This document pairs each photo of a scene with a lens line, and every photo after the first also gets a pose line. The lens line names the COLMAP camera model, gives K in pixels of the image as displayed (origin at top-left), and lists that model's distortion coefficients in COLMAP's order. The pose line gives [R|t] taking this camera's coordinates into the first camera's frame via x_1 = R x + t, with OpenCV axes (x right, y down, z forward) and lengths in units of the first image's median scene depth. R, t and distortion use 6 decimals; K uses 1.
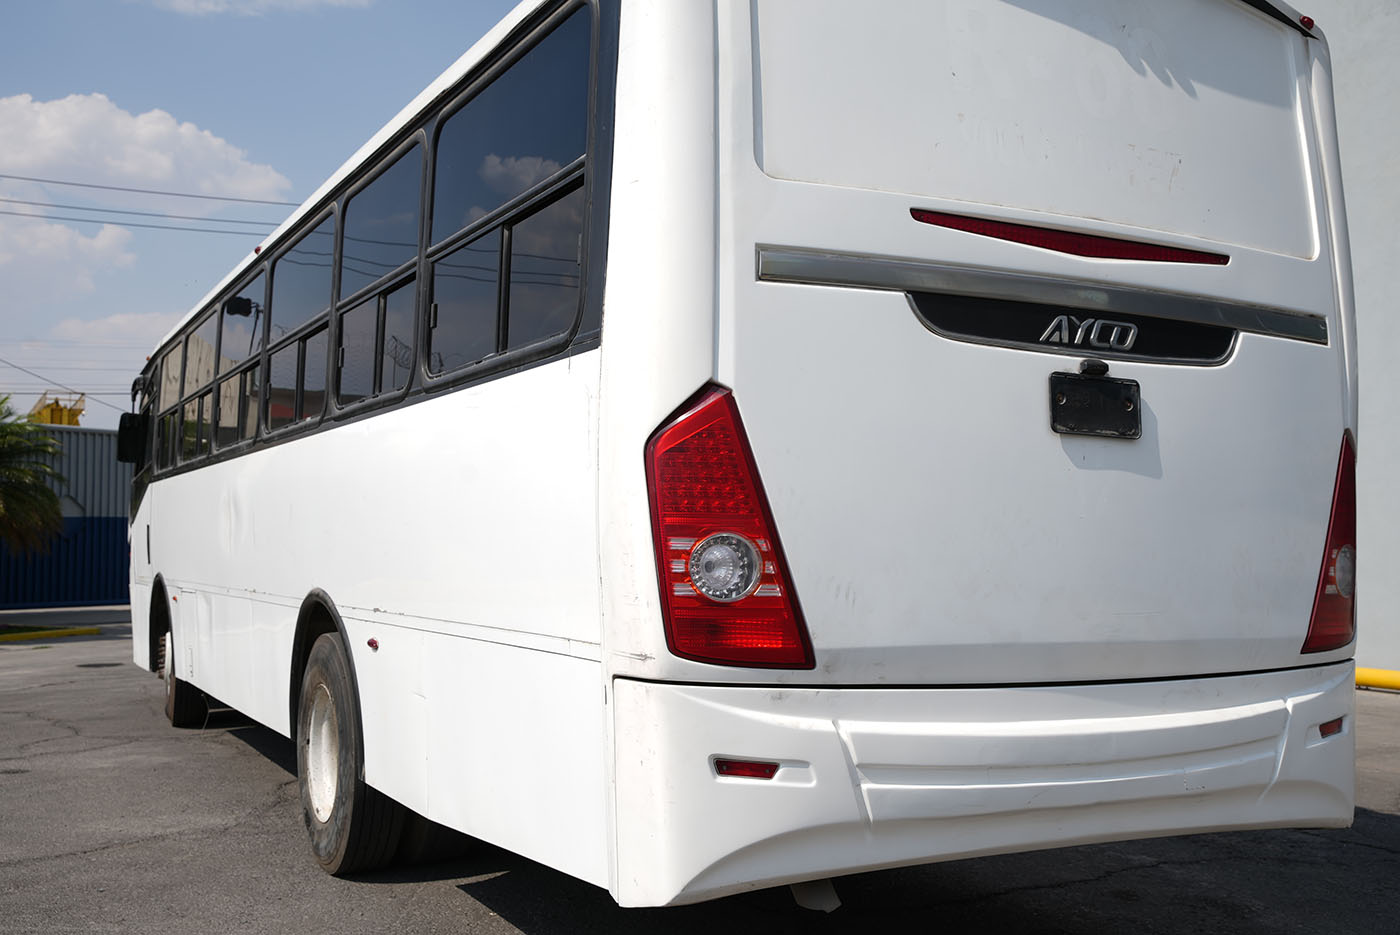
lens RADIAL K [[1429.9, 0, 702.4], [0, 1429.9, 463.9], [0, 0, 1]] dist [0.037401, 0.000000]
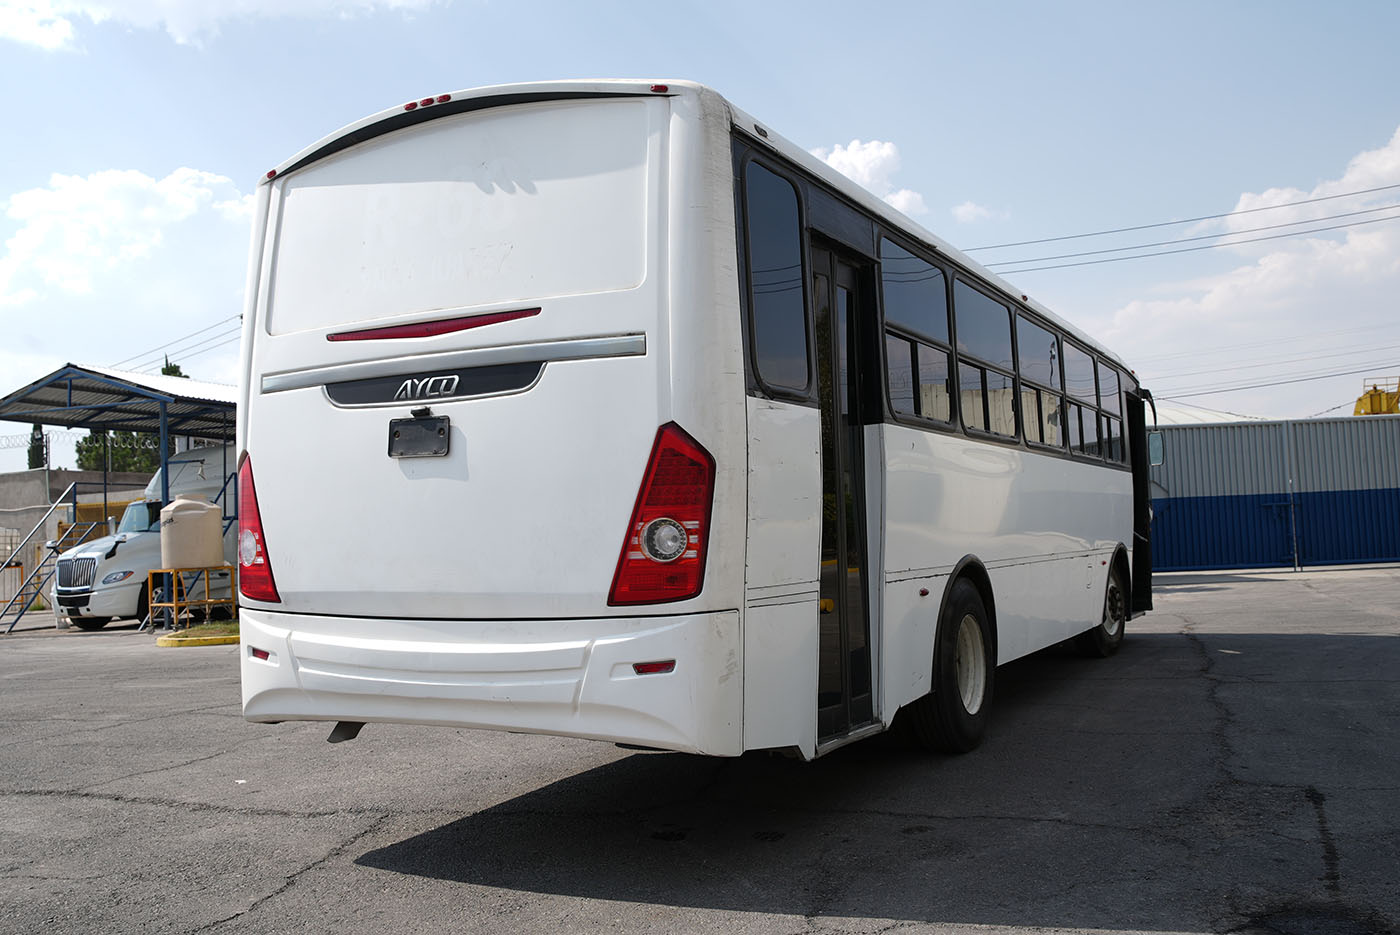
lens RADIAL K [[1234.5, 0, 702.0], [0, 1234.5, 465.4], [0, 0, 1]] dist [-0.013563, 0.005477]
pose [[0.555458, -0.068490, -0.828720, 1.508961], [0.079735, 0.996397, -0.028905, 0.051068], [0.827713, -0.050022, 0.558917, 0.514642]]
